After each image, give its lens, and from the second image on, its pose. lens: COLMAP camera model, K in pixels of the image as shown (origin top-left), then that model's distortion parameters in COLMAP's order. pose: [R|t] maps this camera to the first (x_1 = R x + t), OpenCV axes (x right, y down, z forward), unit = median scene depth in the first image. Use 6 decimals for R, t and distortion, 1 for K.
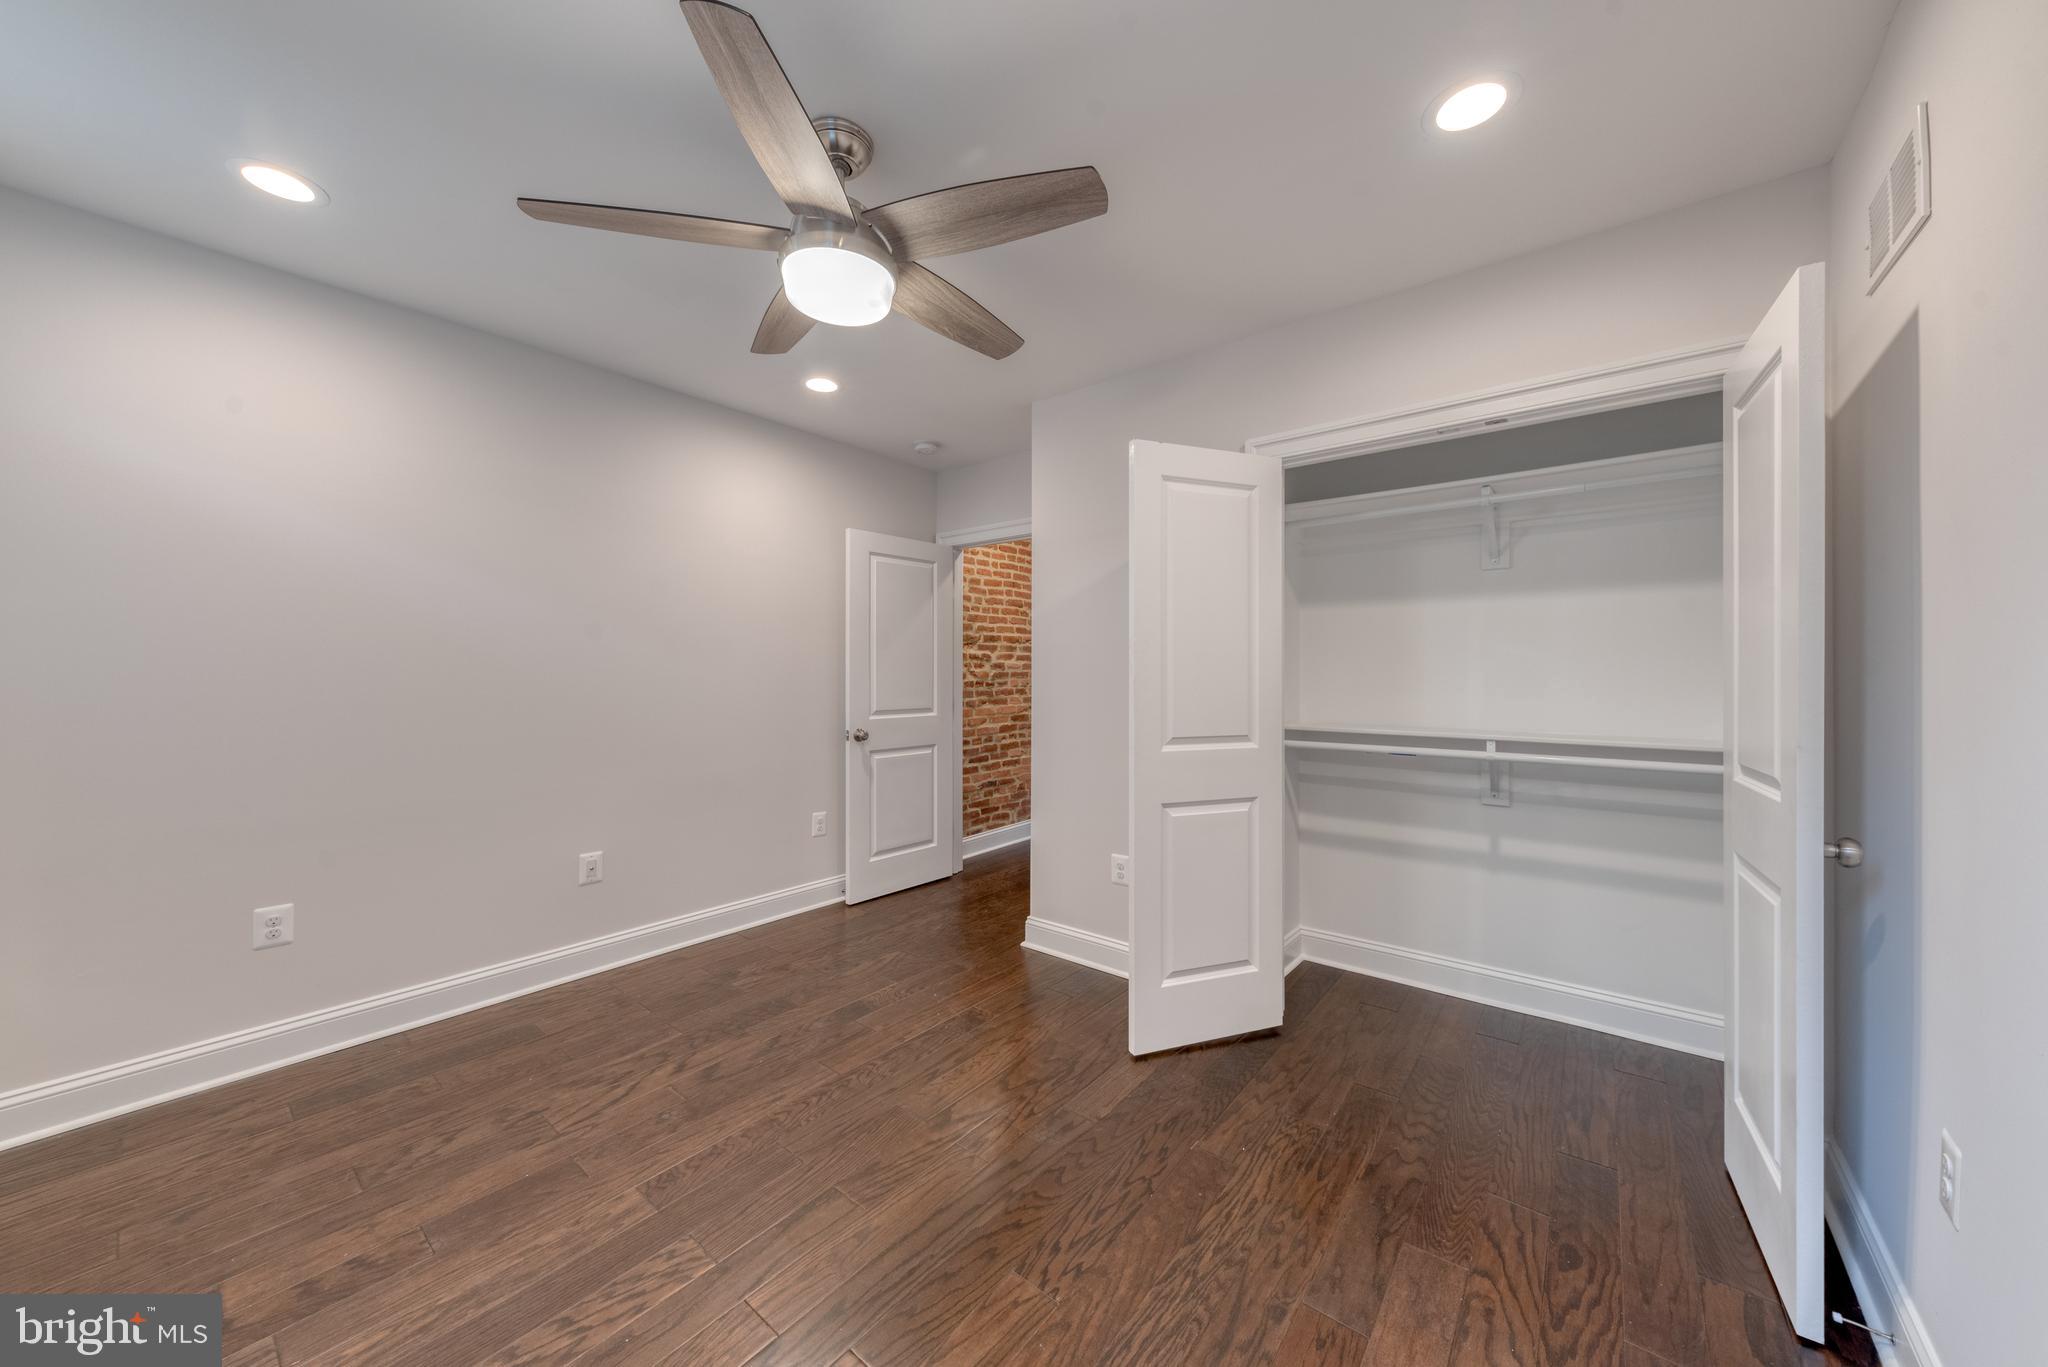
lens RADIAL K [[720.3, 0, 1023.7], [0, 720.3, 680.5], [0, 0, 1]] dist [0.008857, -0.003189]
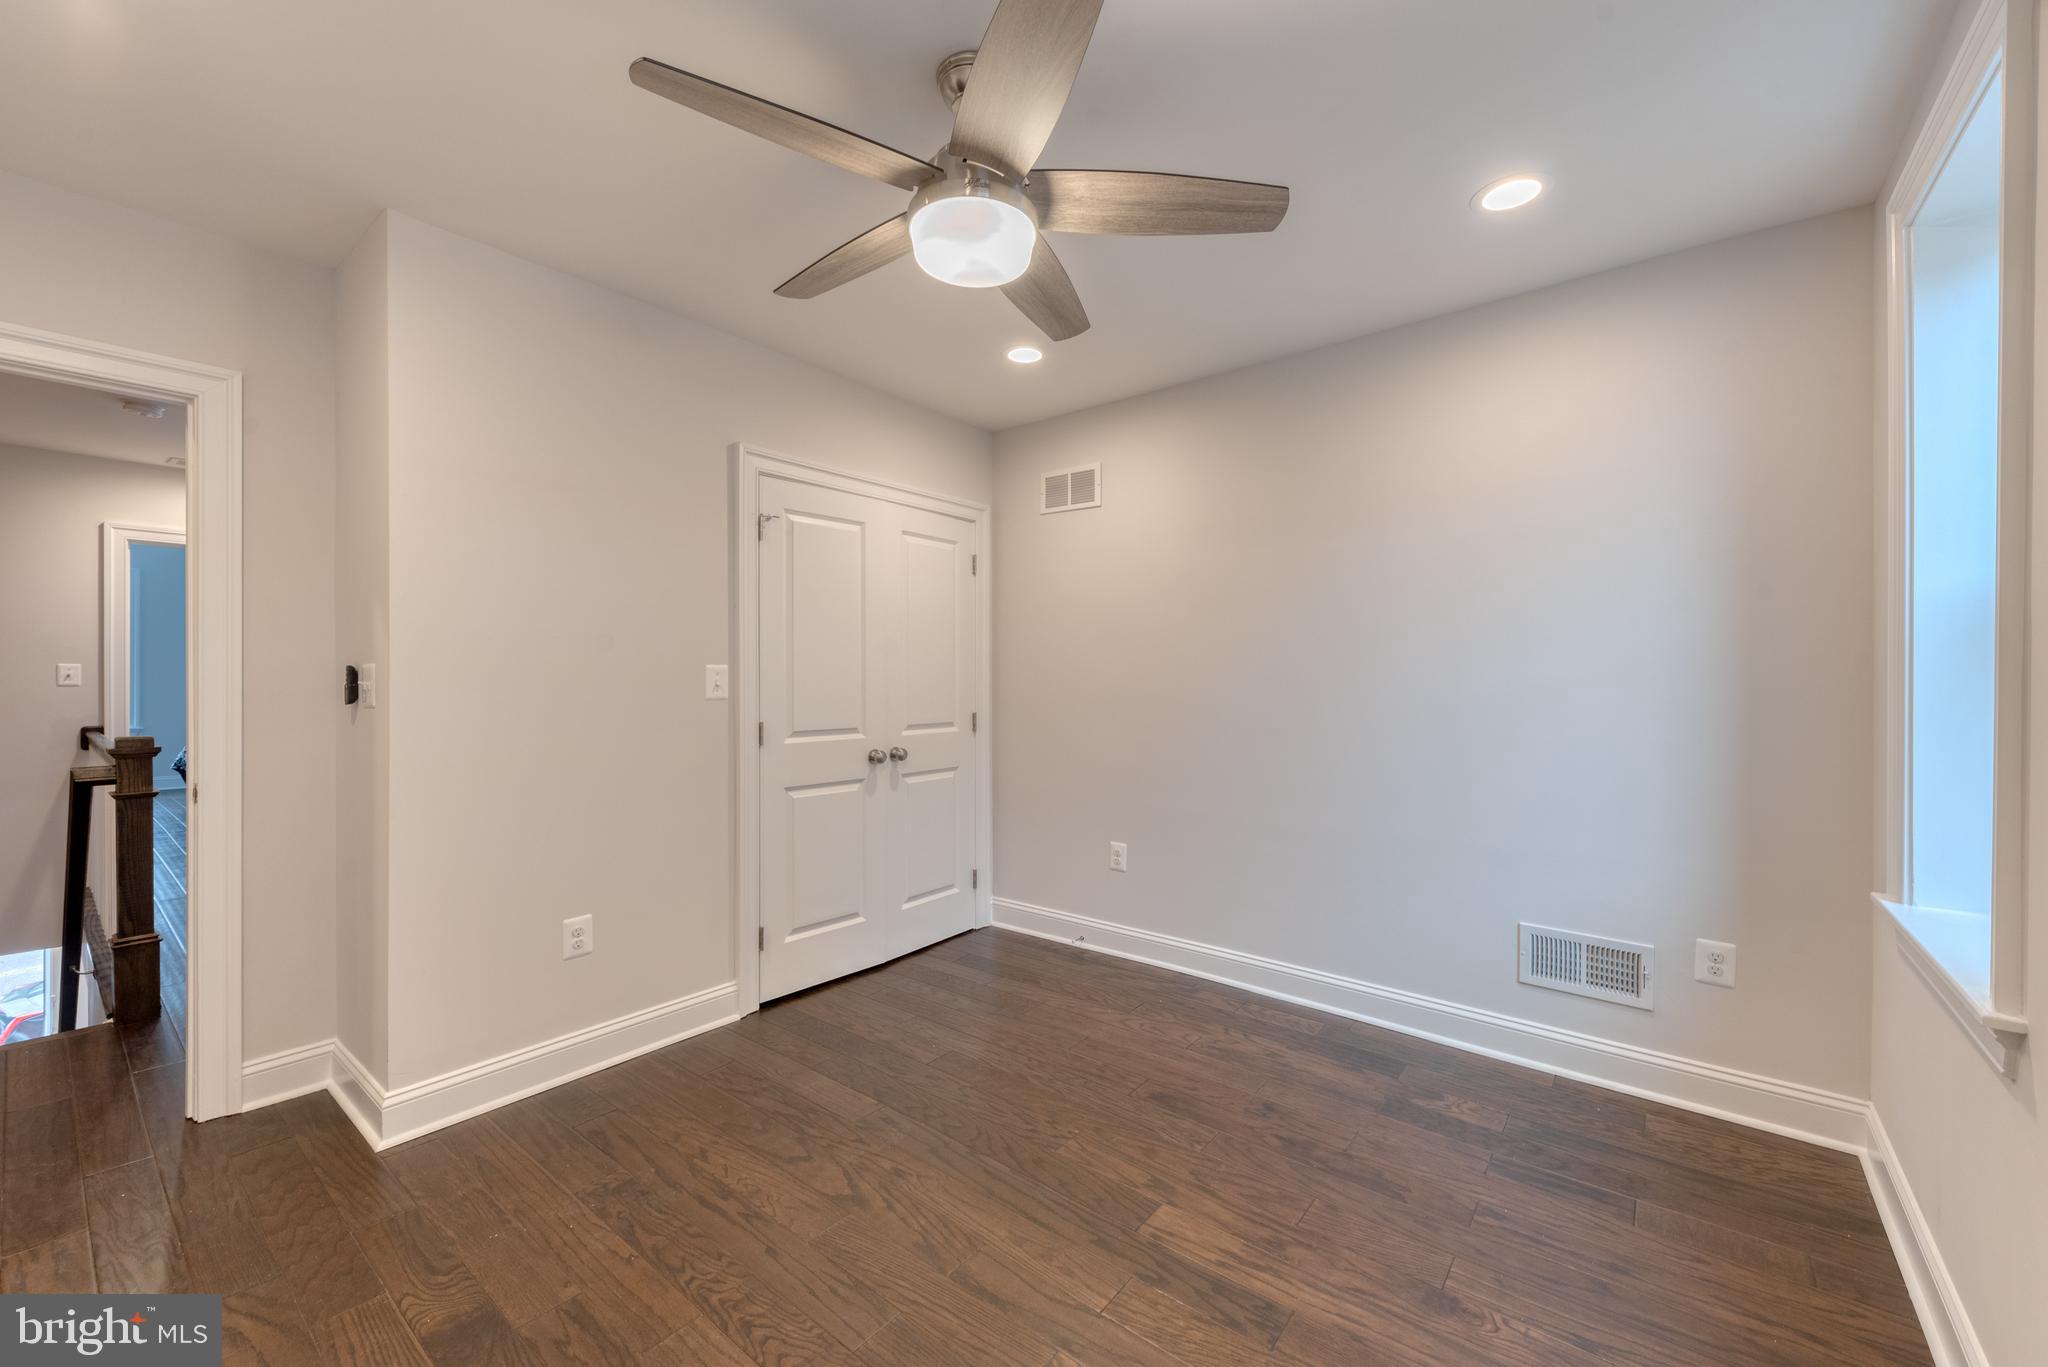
lens RADIAL K [[807.1, 0, 1021.9], [0, 807.1, 671.7], [0, 0, 1]] dist [0.009781, -0.000064]
pose [[0.003588, -0.002841, 0.999990, -1.157036], [0.022493, 0.999743, 0.002760, -0.018217], [-0.999741, 0.022483, 0.003651, 0.841651]]
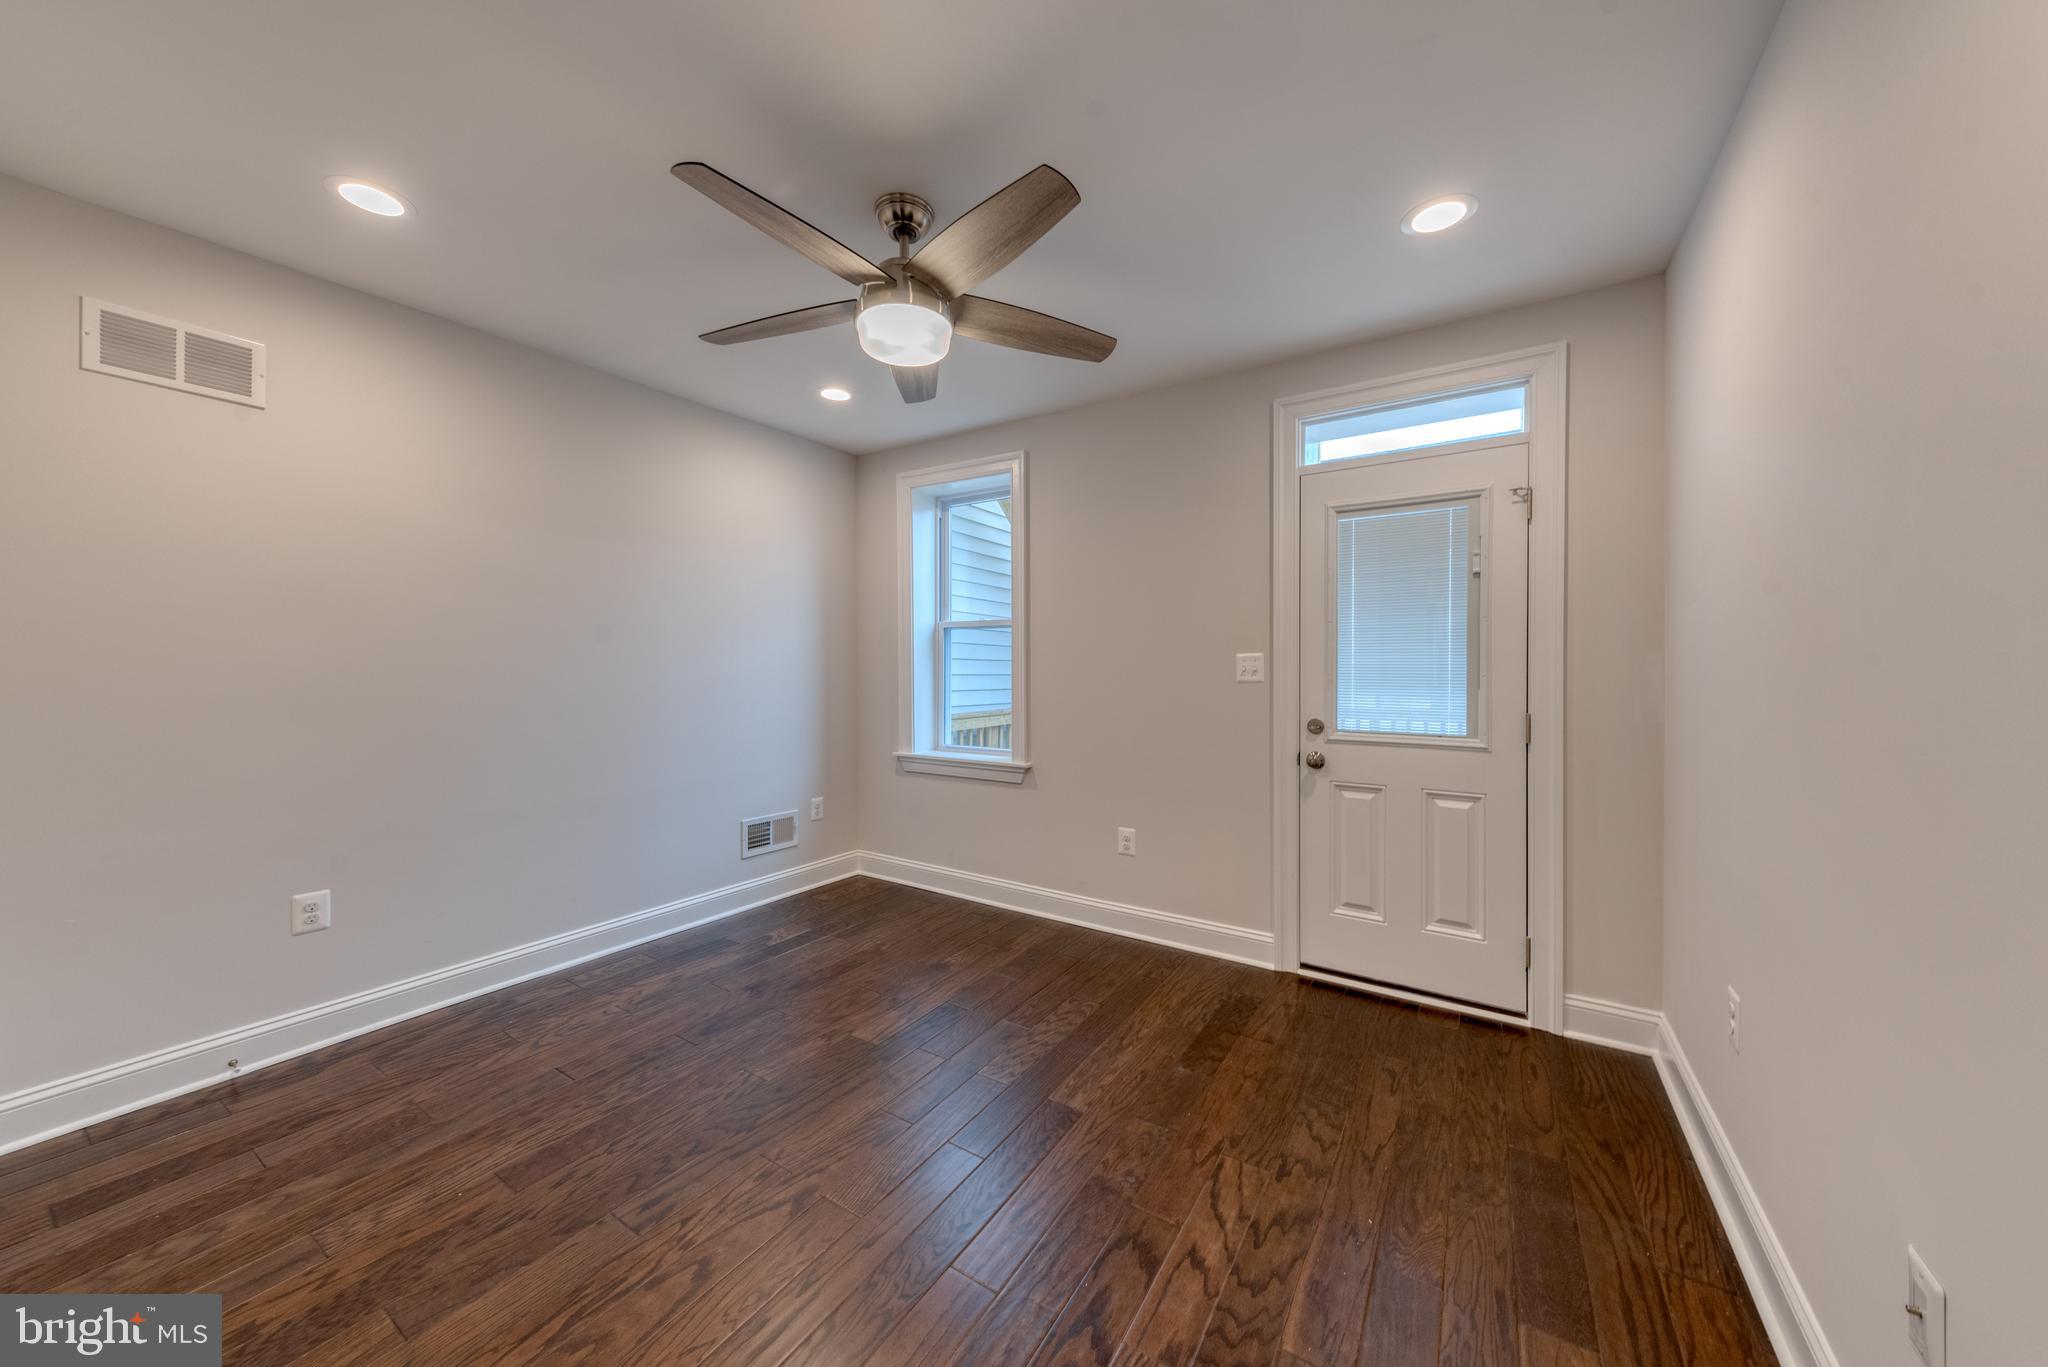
lens RADIAL K [[720.3, 0, 1015.5], [0, 720.3, 668.1], [0, 0, 1]] dist [0.008857, -0.003189]
pose [[-0.994836, -0.008160, -0.101172, -0.287230], [-0.010951, 0.999574, 0.027065, -0.031989], [0.100908, 0.028033, -0.994501, 1.981241]]
